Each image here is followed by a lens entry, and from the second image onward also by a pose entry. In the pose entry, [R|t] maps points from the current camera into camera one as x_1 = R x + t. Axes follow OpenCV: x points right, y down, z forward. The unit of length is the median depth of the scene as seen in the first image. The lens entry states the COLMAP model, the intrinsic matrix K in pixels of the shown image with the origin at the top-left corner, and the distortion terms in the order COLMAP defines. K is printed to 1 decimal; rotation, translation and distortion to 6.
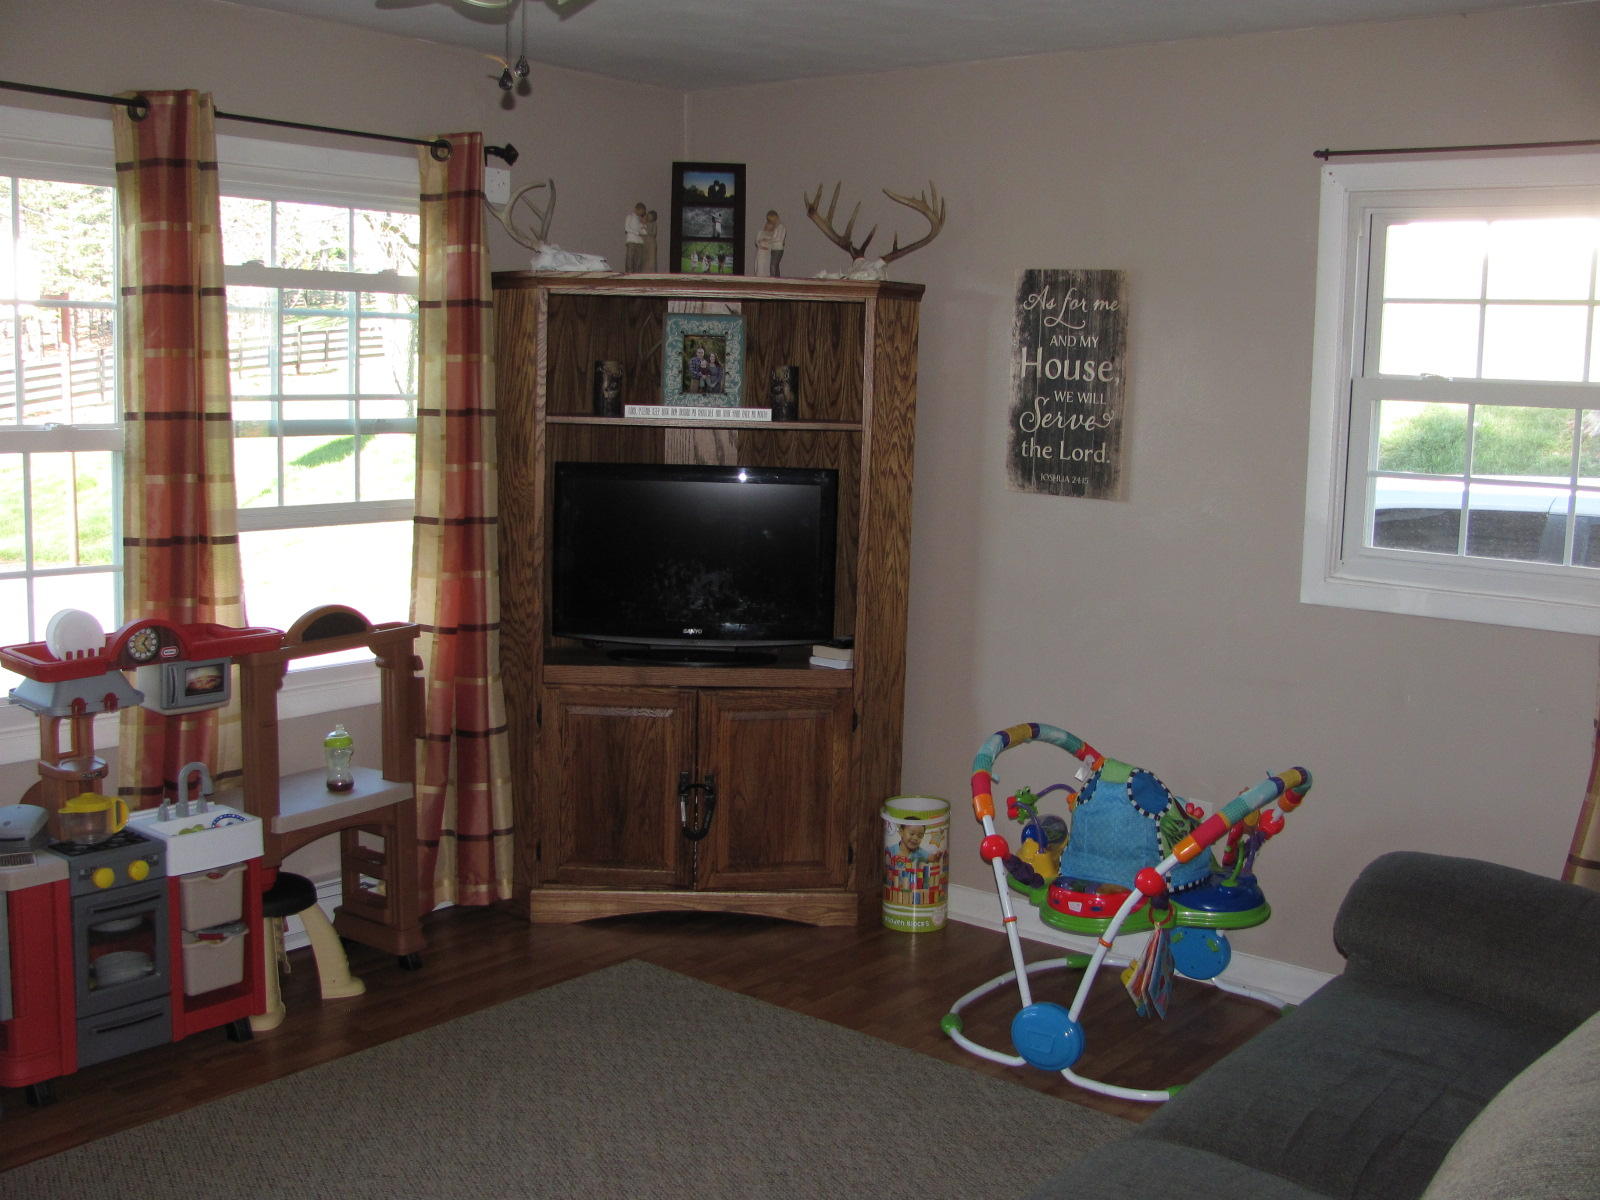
lens RADIAL K [[1696.3, 0, 800.0], [0, 1696.3, 600.0], [0, 0, 1]] dist [-0.217948, 0.266251]
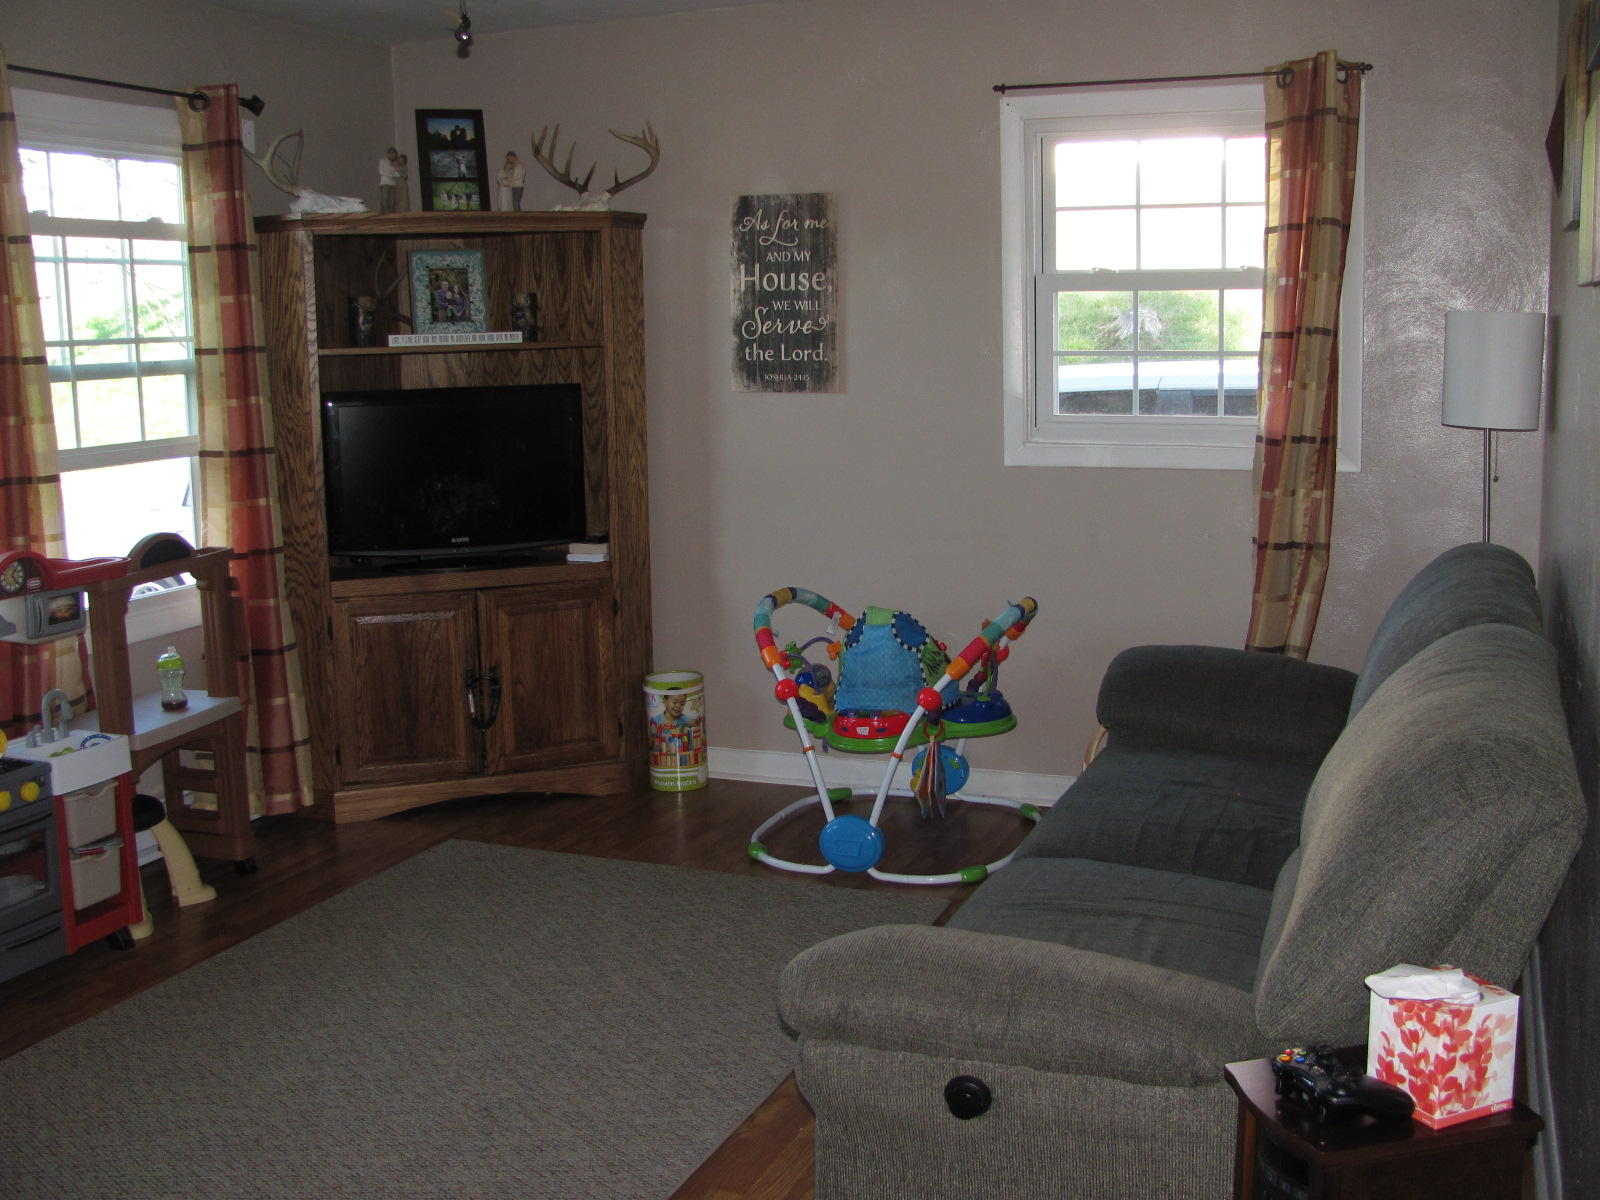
lens RADIAL K [[1696.3, 0, 800.0], [0, 1696.3, 600.0], [0, 0, 1]] dist [-0.217948, 0.266251]
pose [[0.956552, -0.091456, 0.276847, -0.165397], [0.083135, 0.995667, 0.041673, 0.031608], [-0.279459, -0.016847, 0.960010, -0.107127]]
